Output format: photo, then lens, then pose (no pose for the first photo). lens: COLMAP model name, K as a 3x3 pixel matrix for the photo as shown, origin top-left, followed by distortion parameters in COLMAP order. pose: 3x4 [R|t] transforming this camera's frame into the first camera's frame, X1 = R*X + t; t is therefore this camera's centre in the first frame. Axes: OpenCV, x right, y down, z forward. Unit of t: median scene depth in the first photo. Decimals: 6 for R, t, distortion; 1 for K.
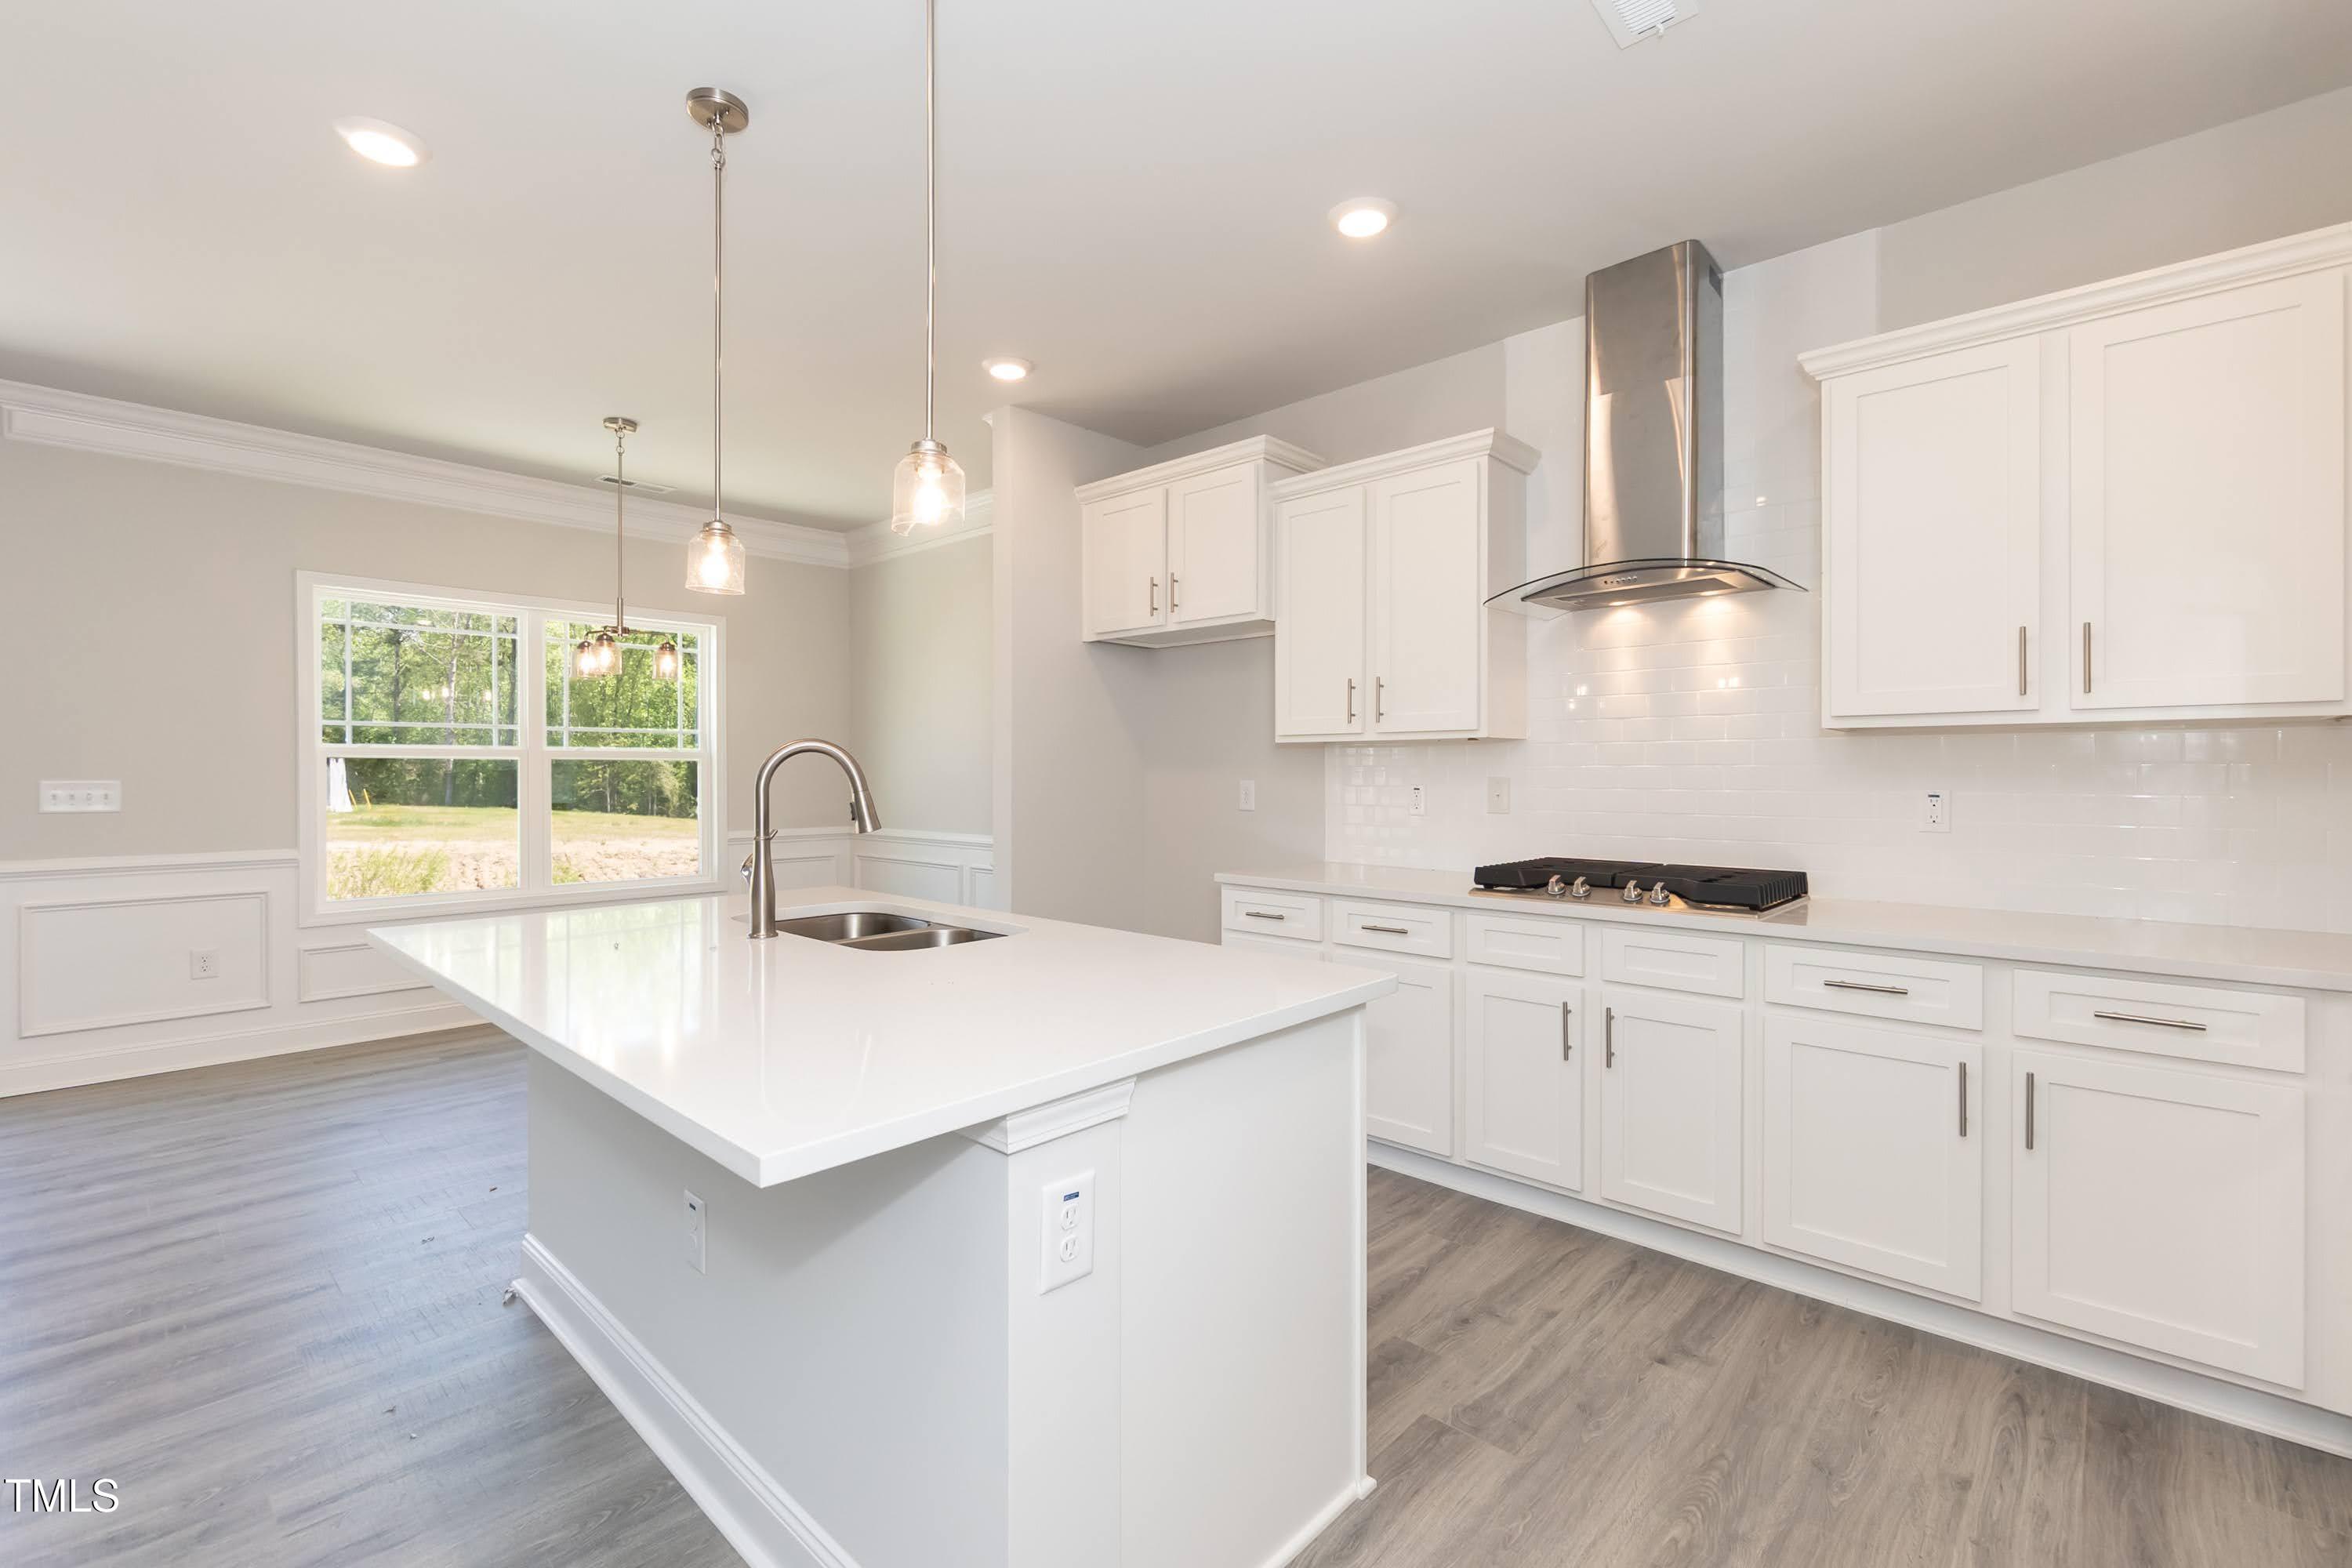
lens RADIAL K [[1024.7, 0, 1170.9], [0, 1024.7, 777.6], [0, 0, 1]] dist [0.001550, -0.000244]
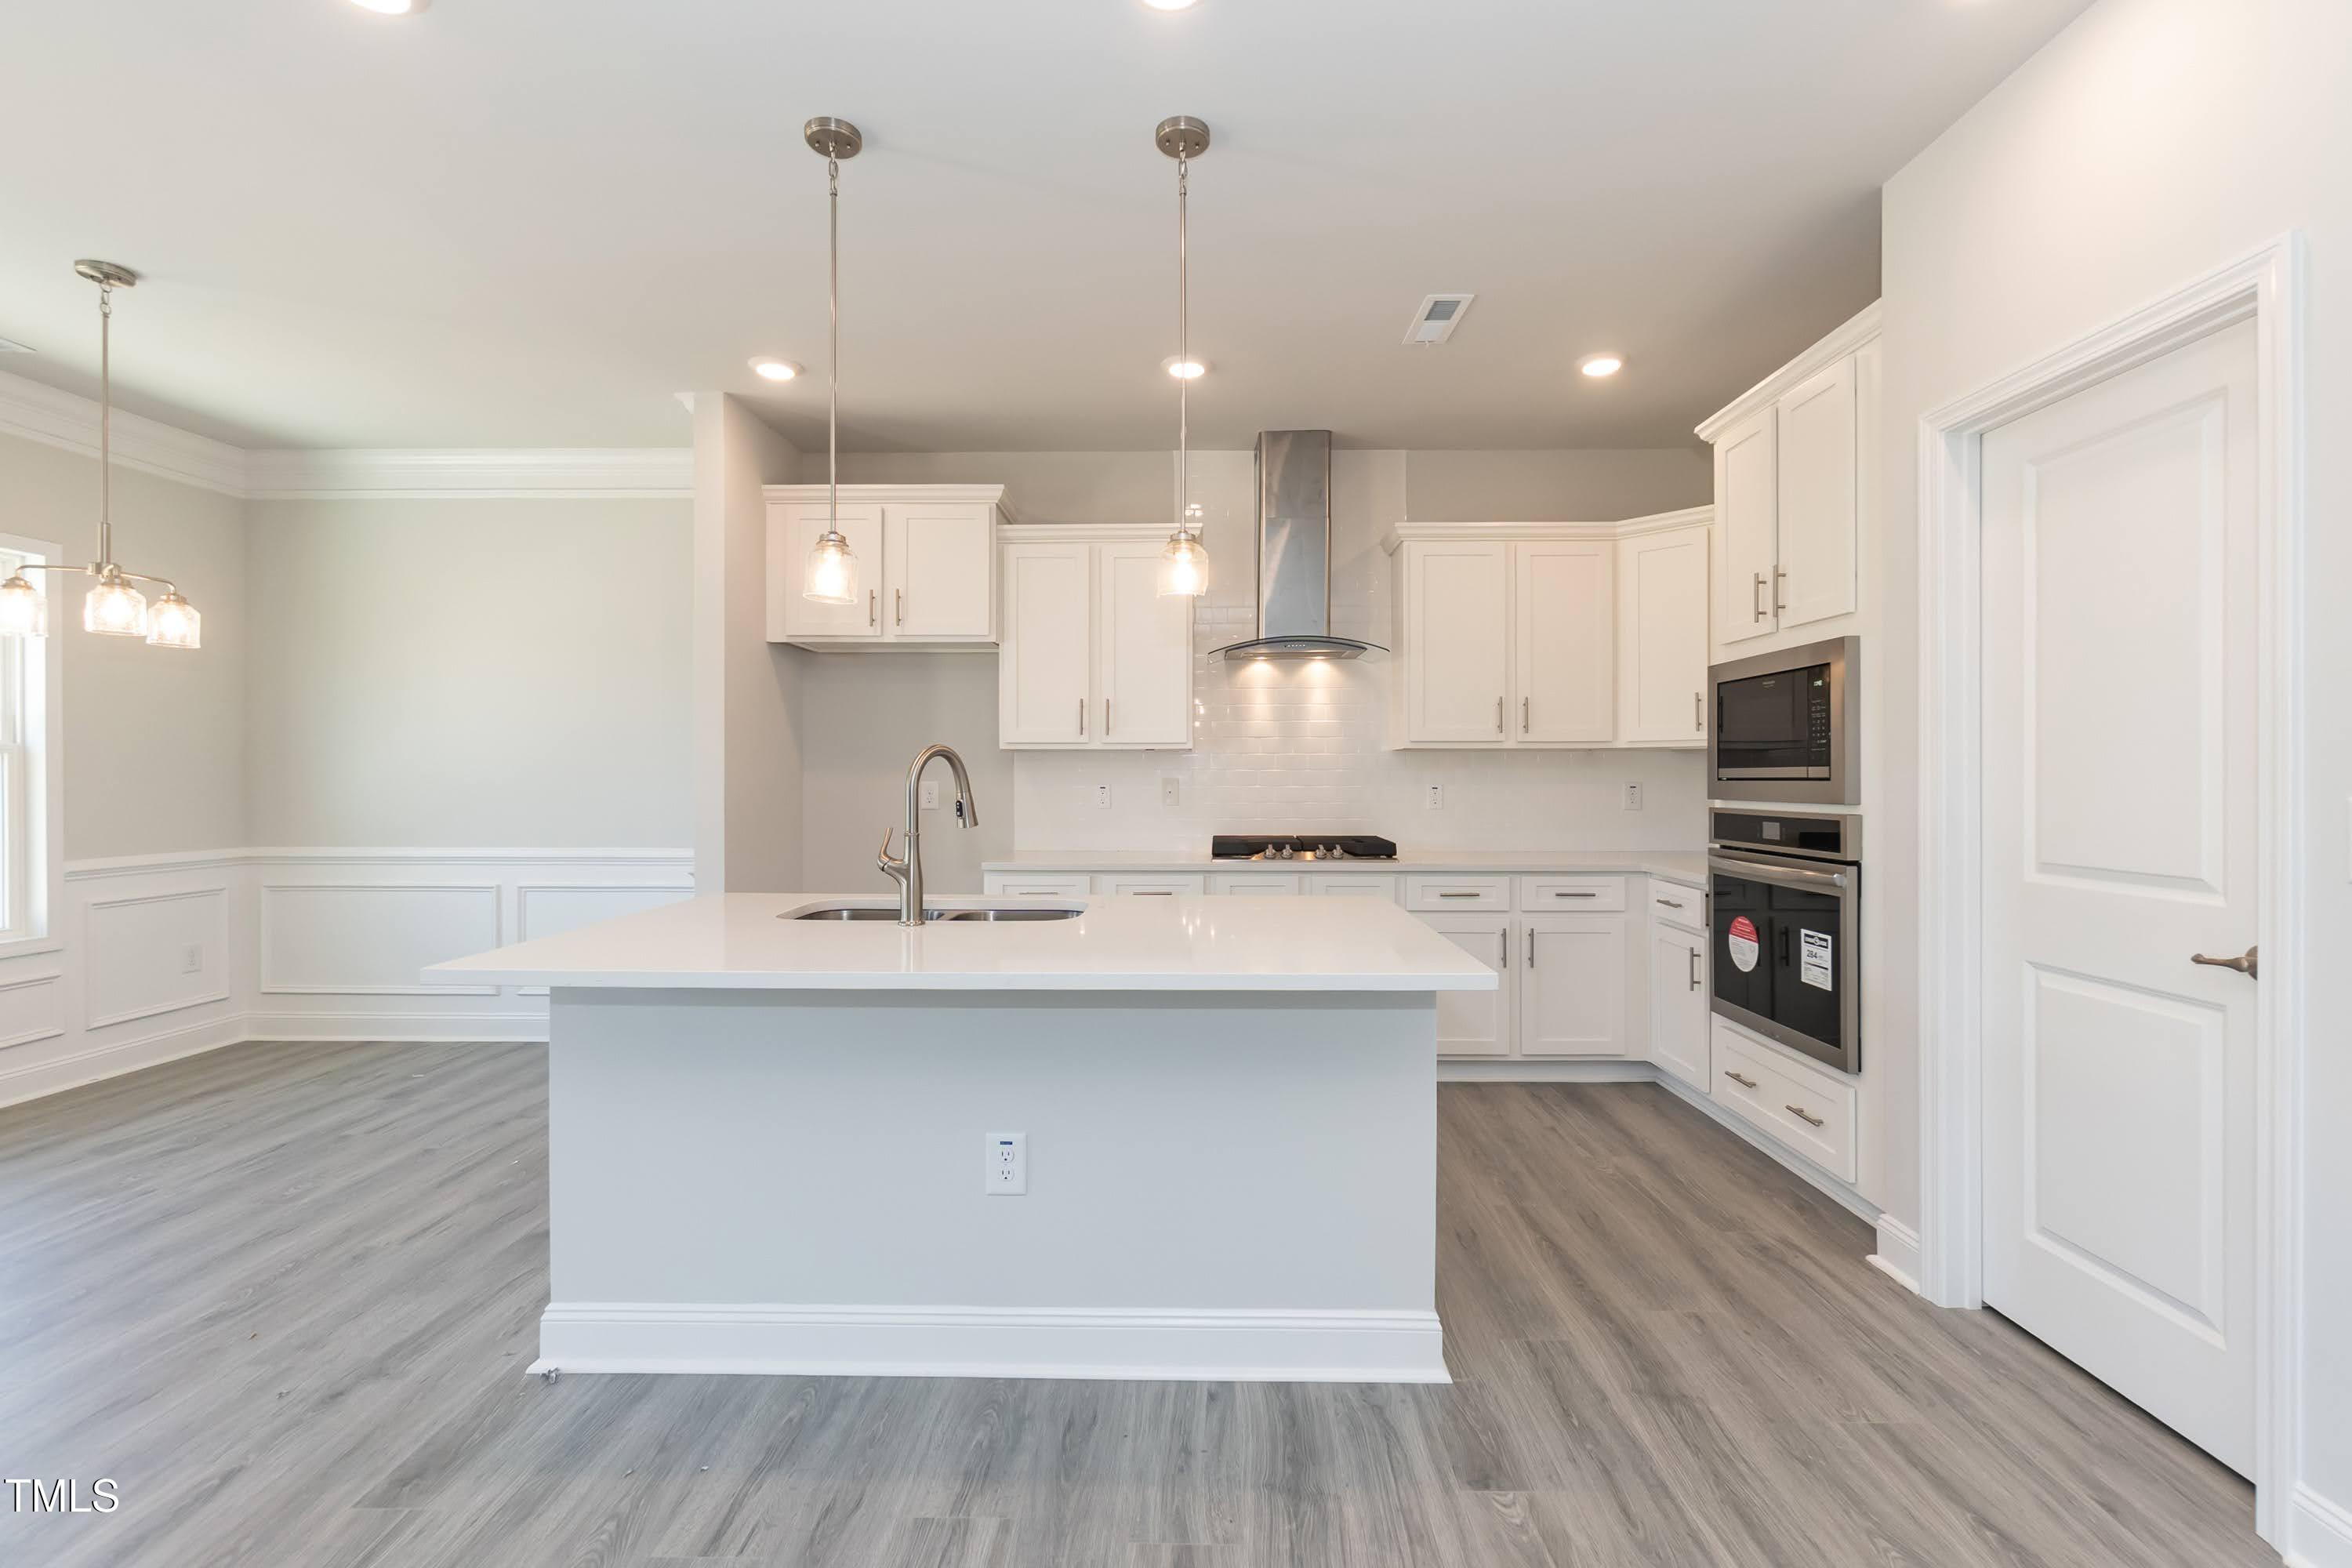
lens RADIAL K [[1024.7, 0, 1173.7], [0, 1024.7, 787.3], [0, 0, 1]] dist [0.001550, -0.000244]
pose [[0.747942, -0.007827, 0.663718, -0.628343], [0.003169, 0.999961, 0.008220, 0.000993], [-0.663757, -0.004045, 0.747938, -0.001996]]
